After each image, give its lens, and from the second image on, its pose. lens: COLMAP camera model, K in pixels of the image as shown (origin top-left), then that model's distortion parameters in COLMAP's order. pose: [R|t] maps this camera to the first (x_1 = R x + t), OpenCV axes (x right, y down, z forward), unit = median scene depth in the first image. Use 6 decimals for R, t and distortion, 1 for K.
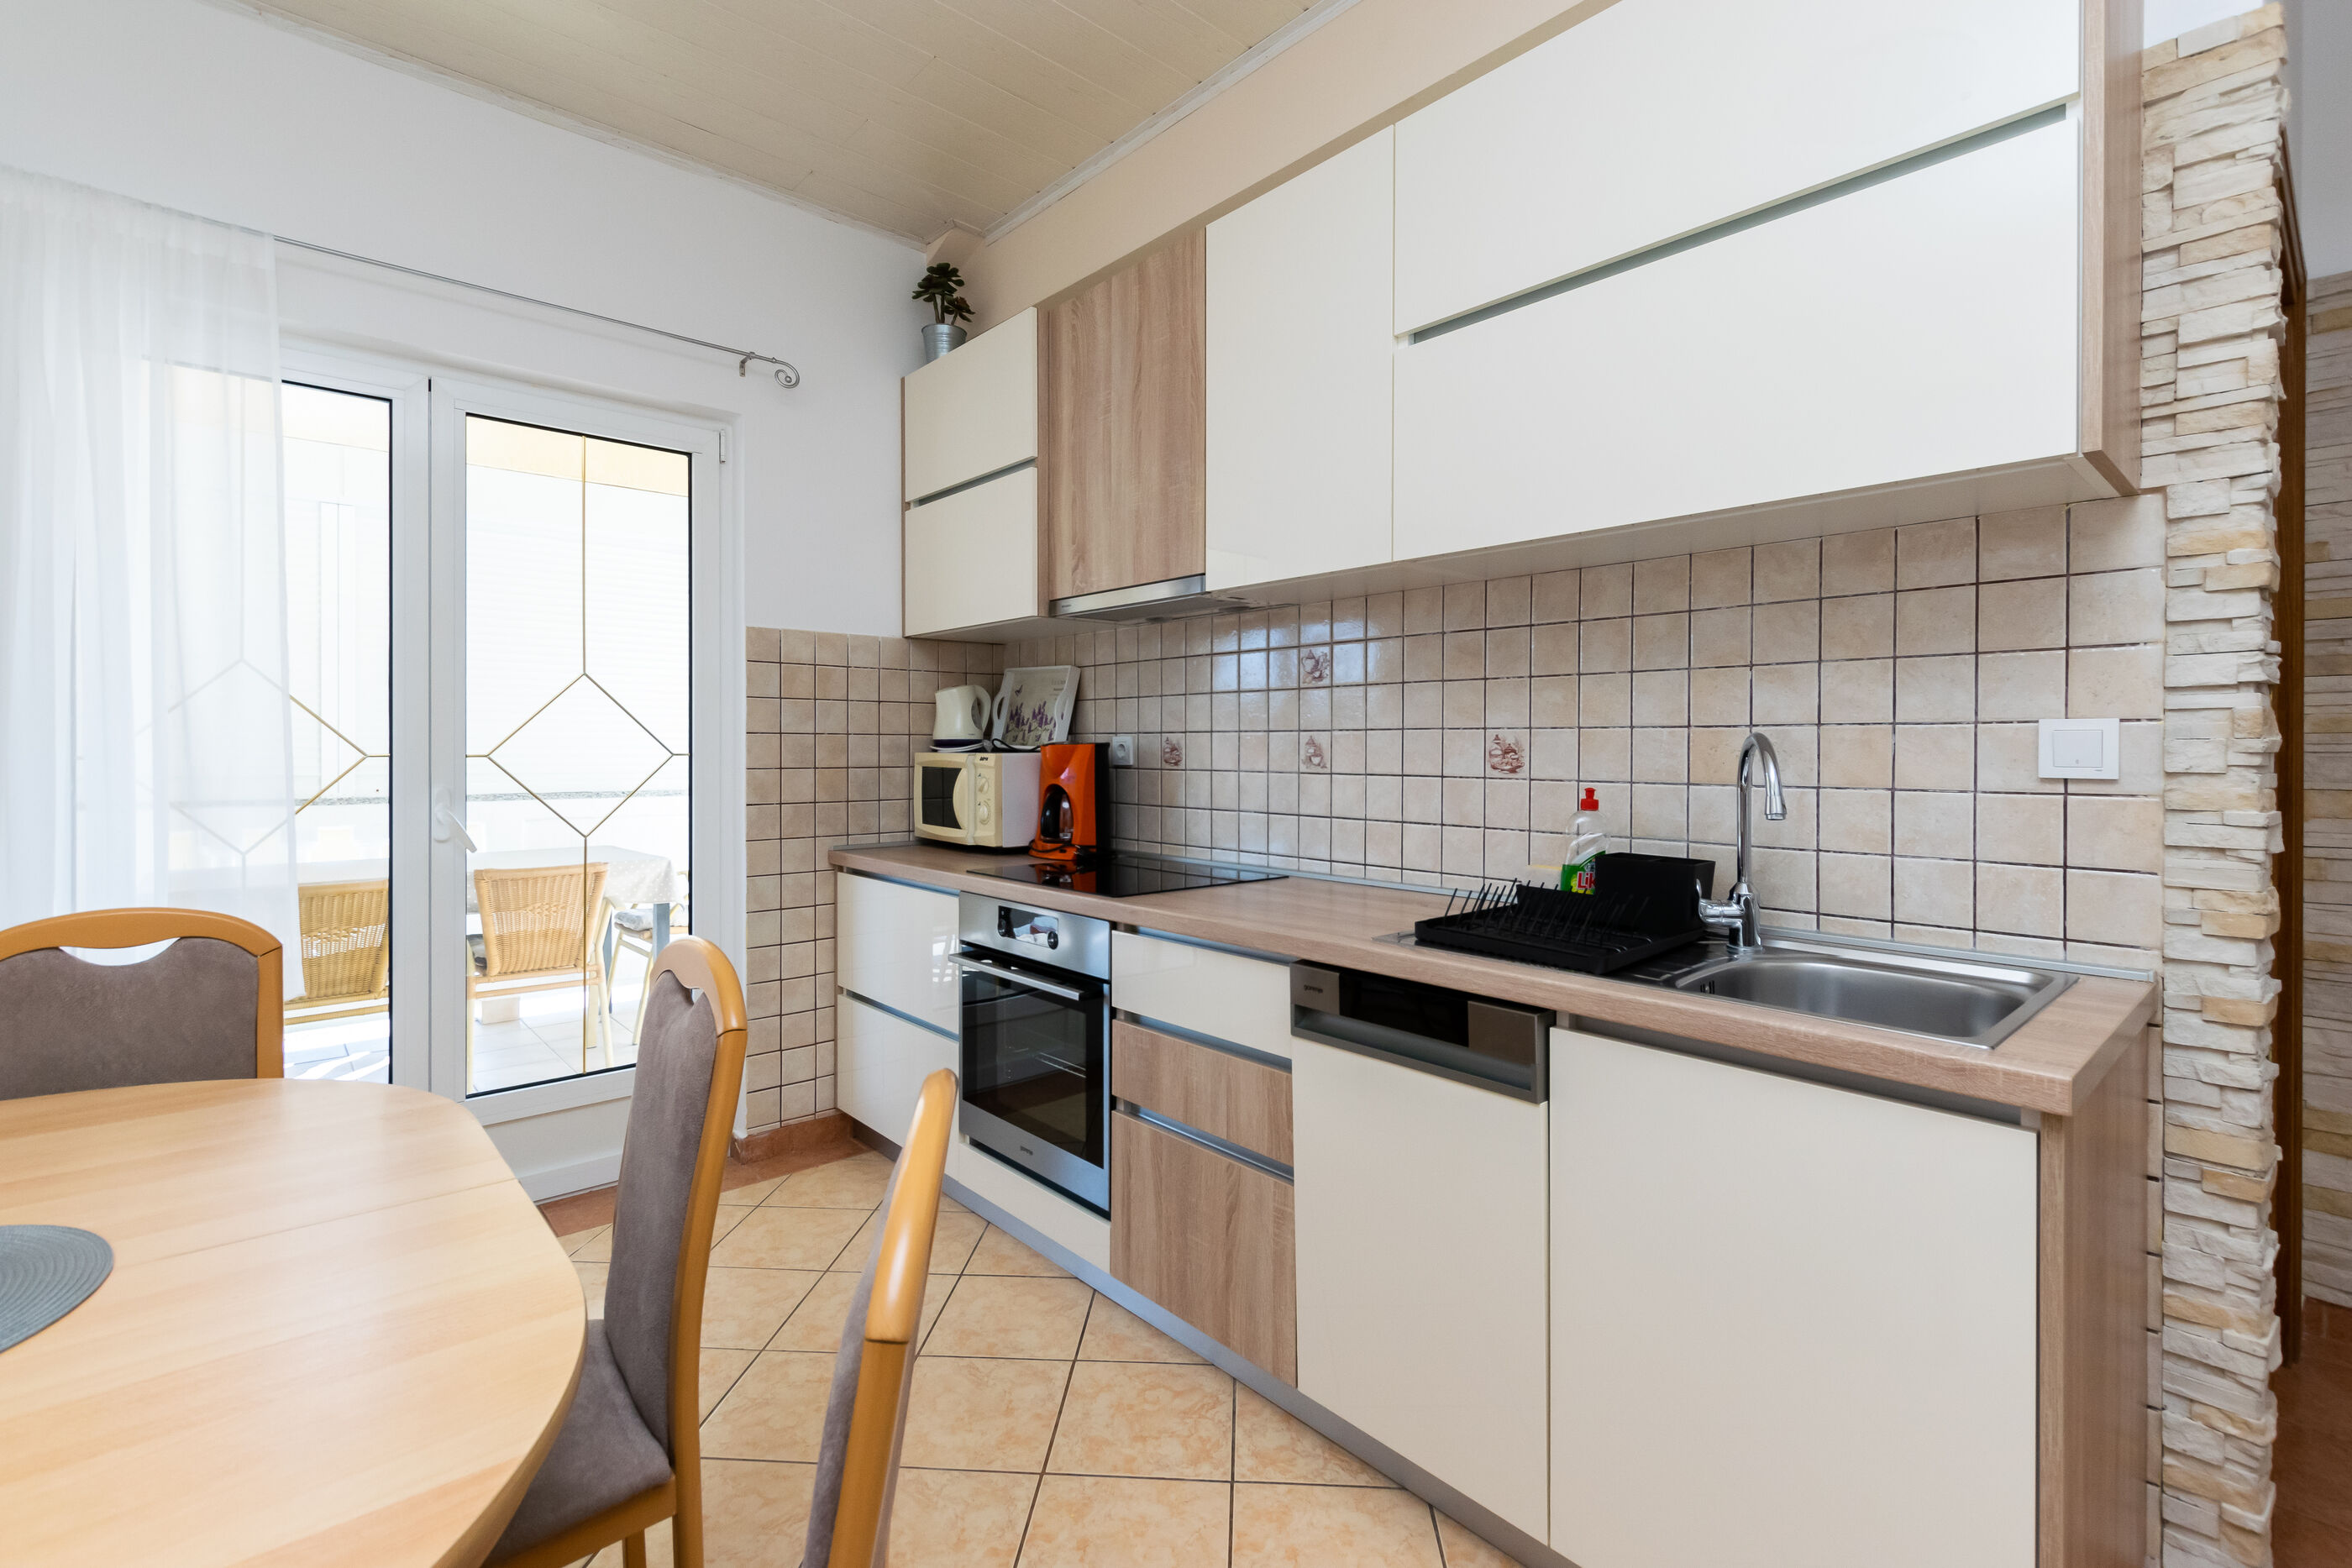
lens RADIAL K [[1076.9, 0, 1140.2], [0, 1076.9, 751.4], [0, 0, 1]] dist [-0.001267, -0.000114]
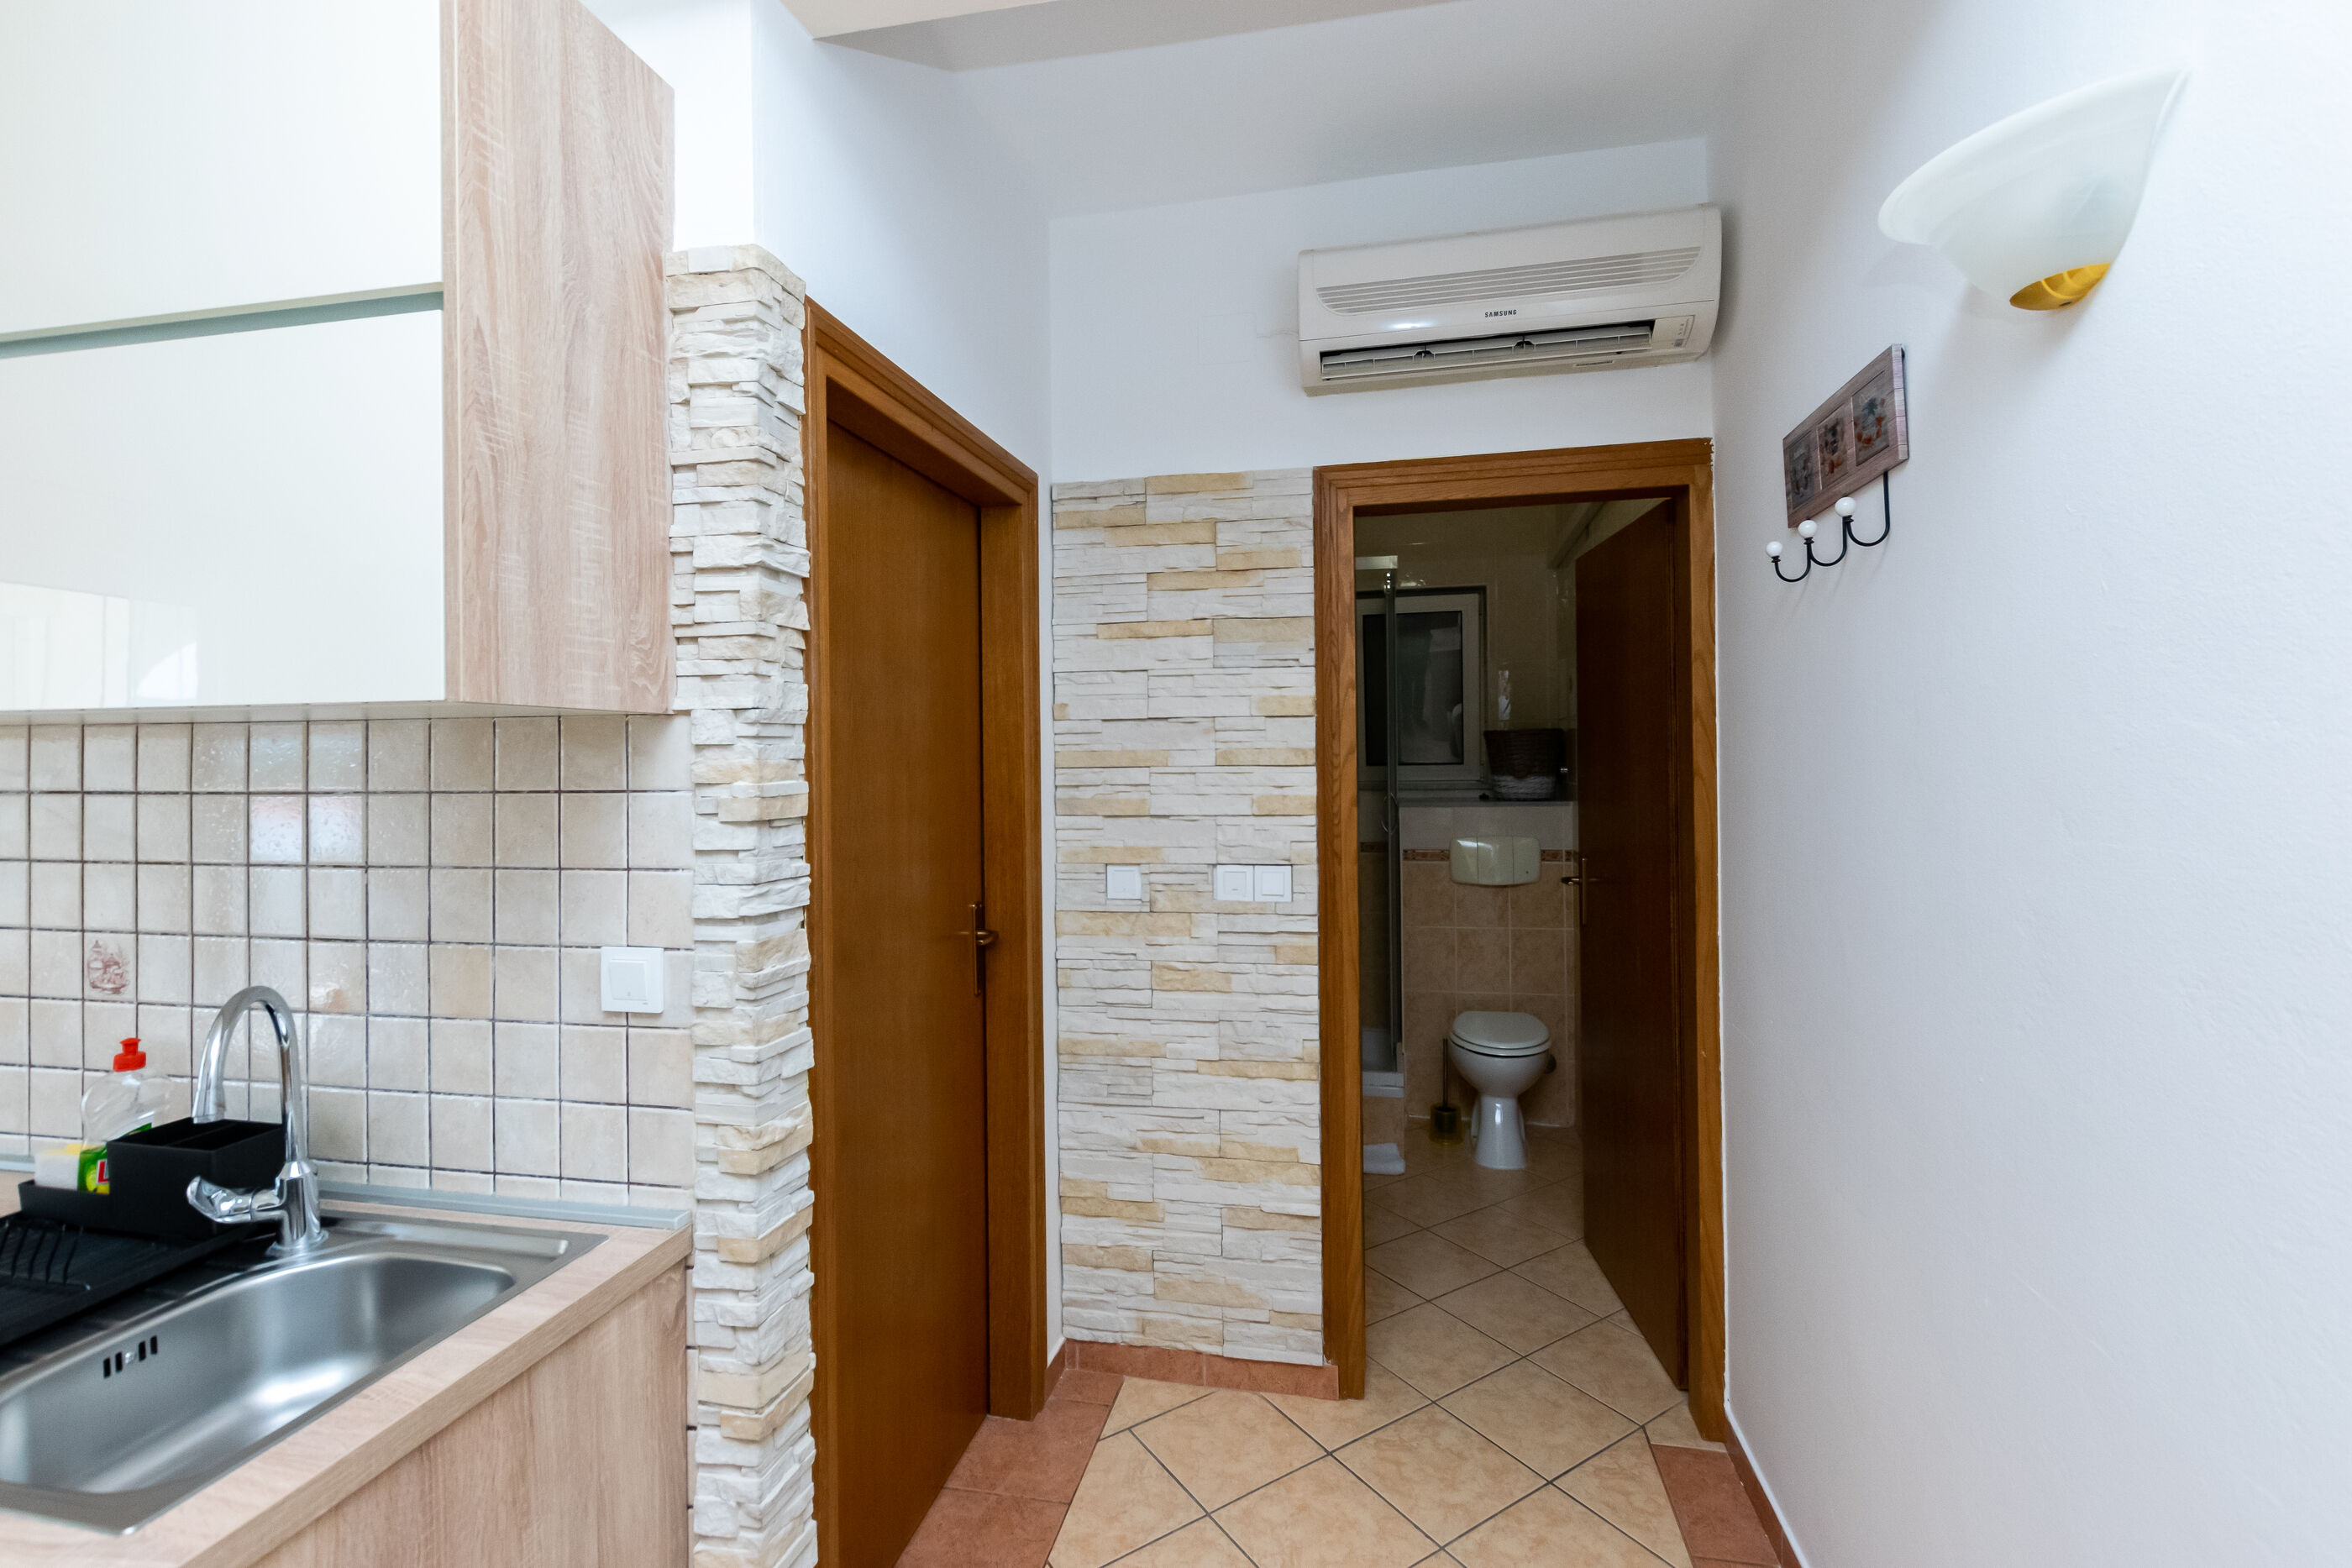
lens RADIAL K [[1091.0, 0, 1172.3], [0, 1091.0, 761.8], [0, 0, 1]] dist [0.005589, 0.000768]
pose [[0.785072, -0.007068, 0.619364, 0.430764], [0.012518, 0.999912, -0.004455, -0.119744], [-0.619277, 0.011251, 0.785092, -0.025311]]
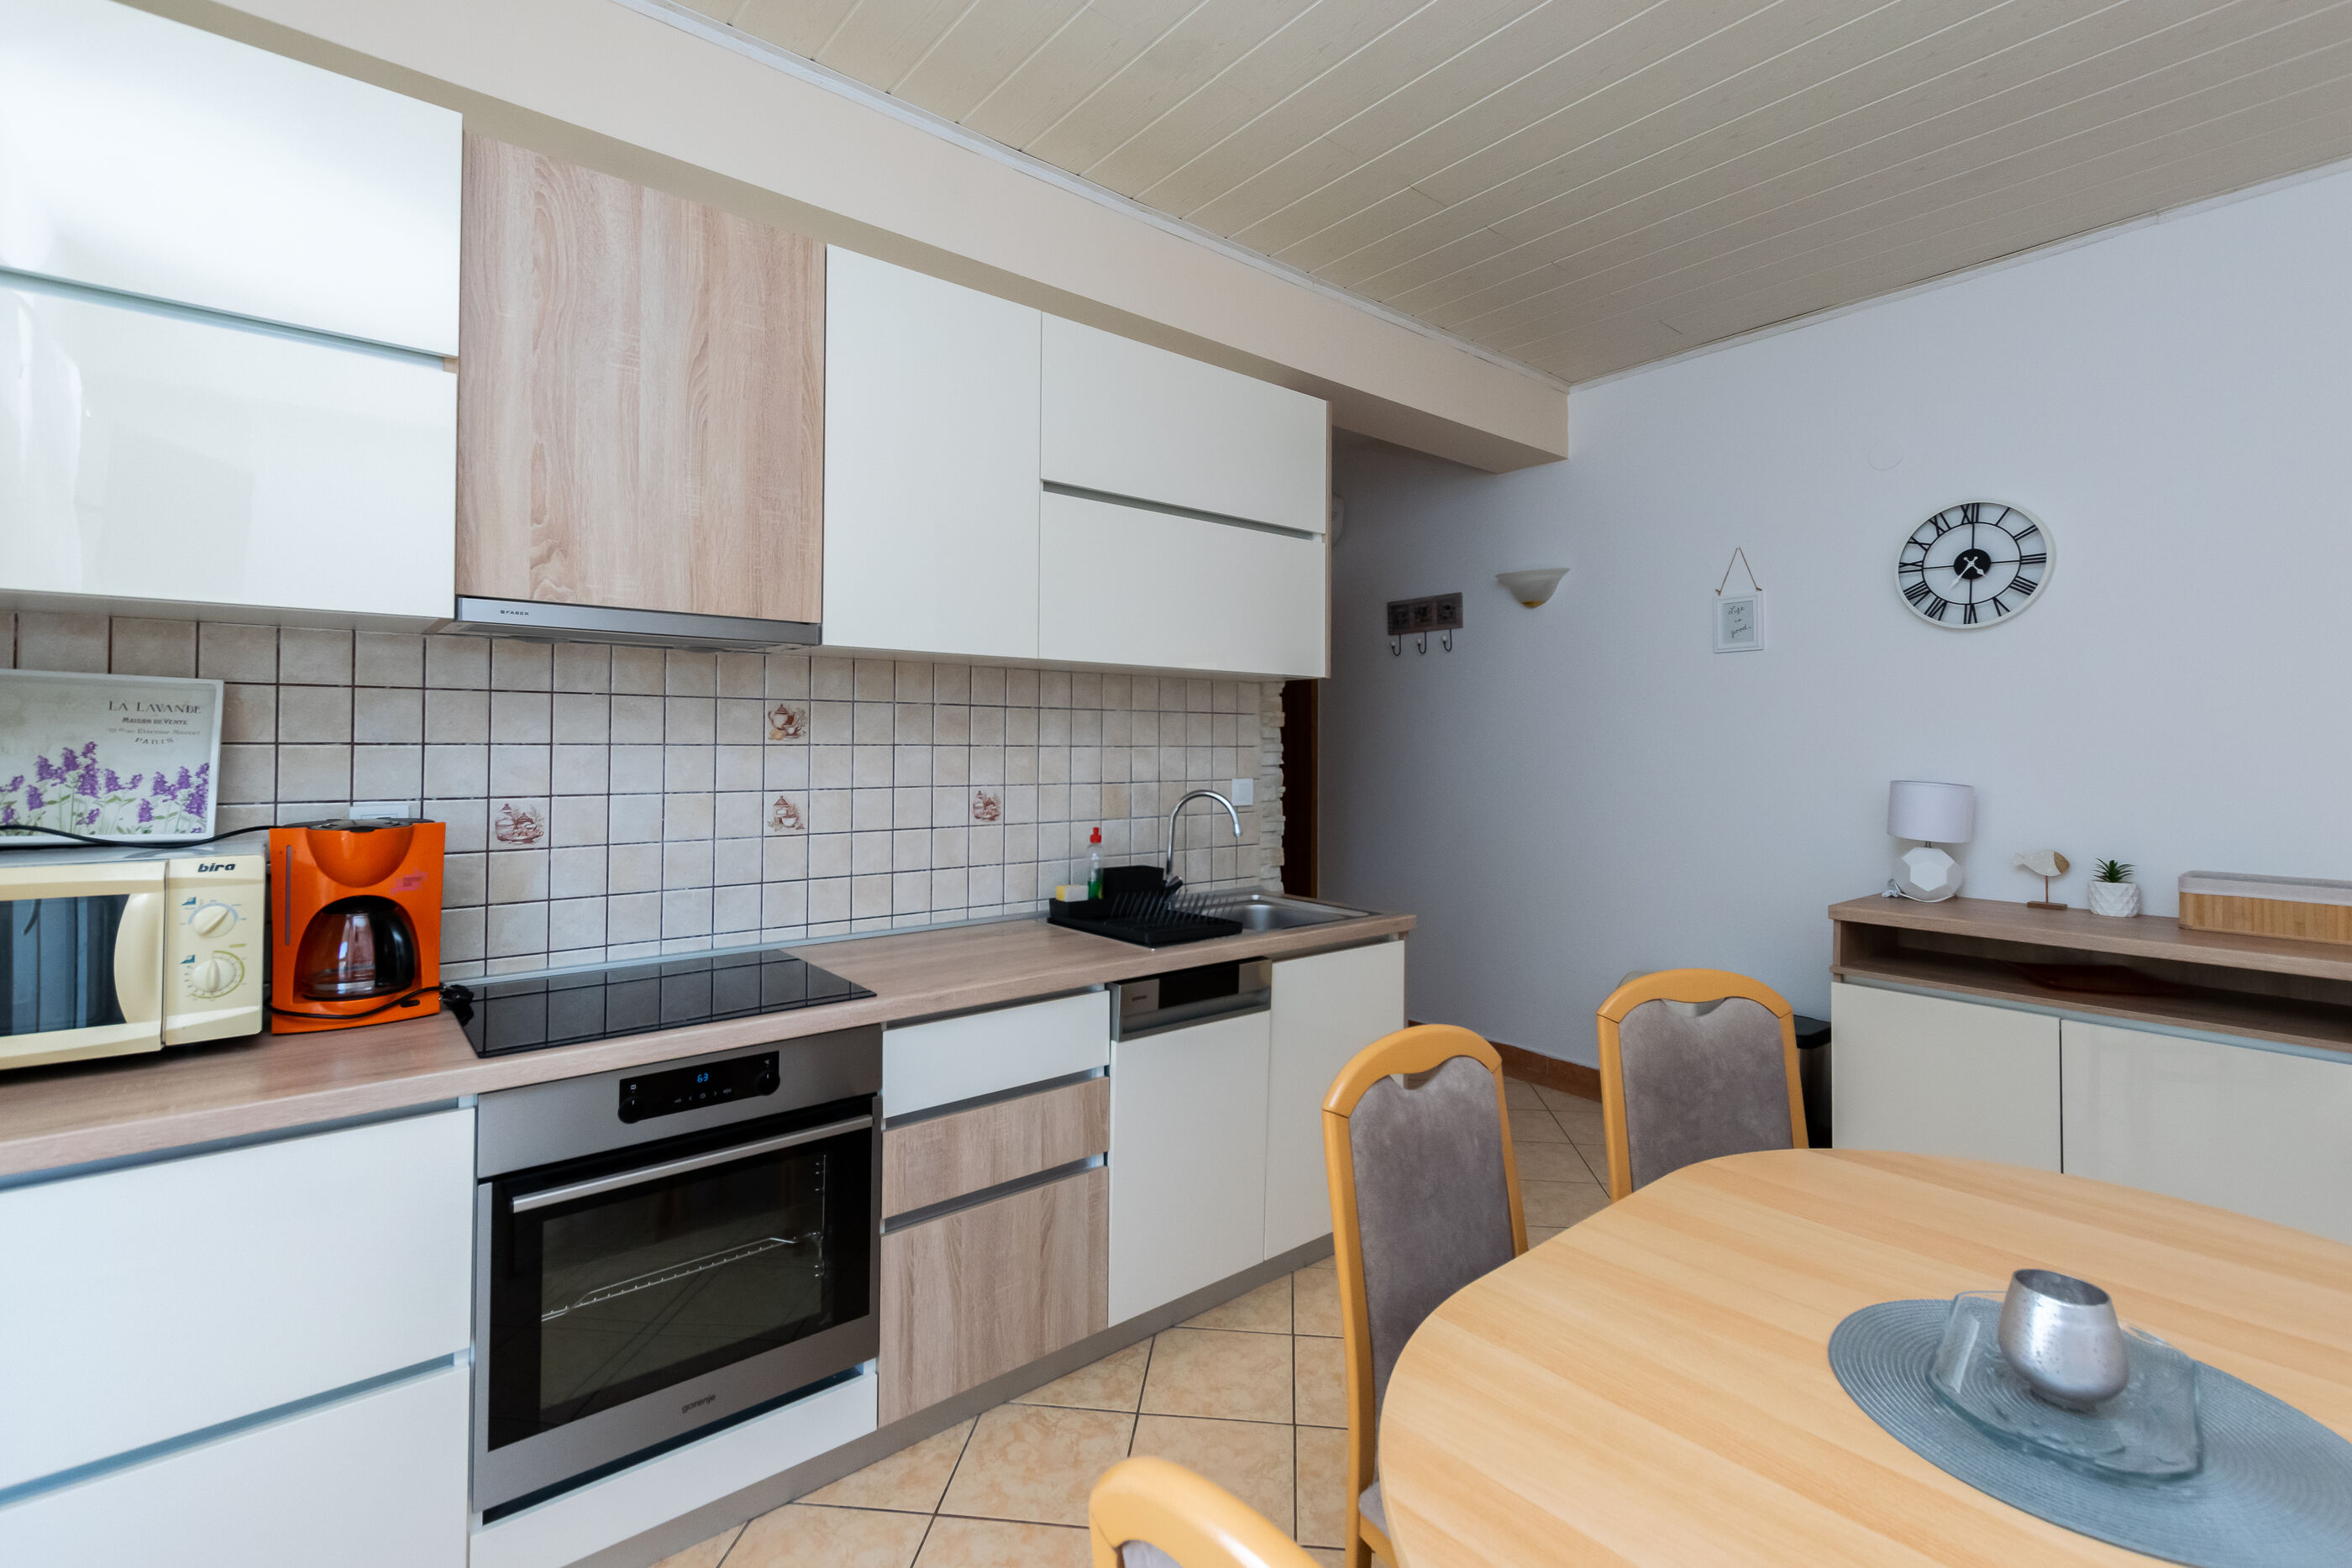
lens RADIAL K [[1056.7, 0, 1218.3], [0, 1056.7, 729.6], [0, 0, 1]] dist [-0.000537, -0.000041]
pose [[-0.023590, 0.006863, 0.999698, -0.883079], [-0.005723, 0.999959, -0.007000, -0.077722], [-0.999705, -0.005886, -0.023549, 0.731453]]
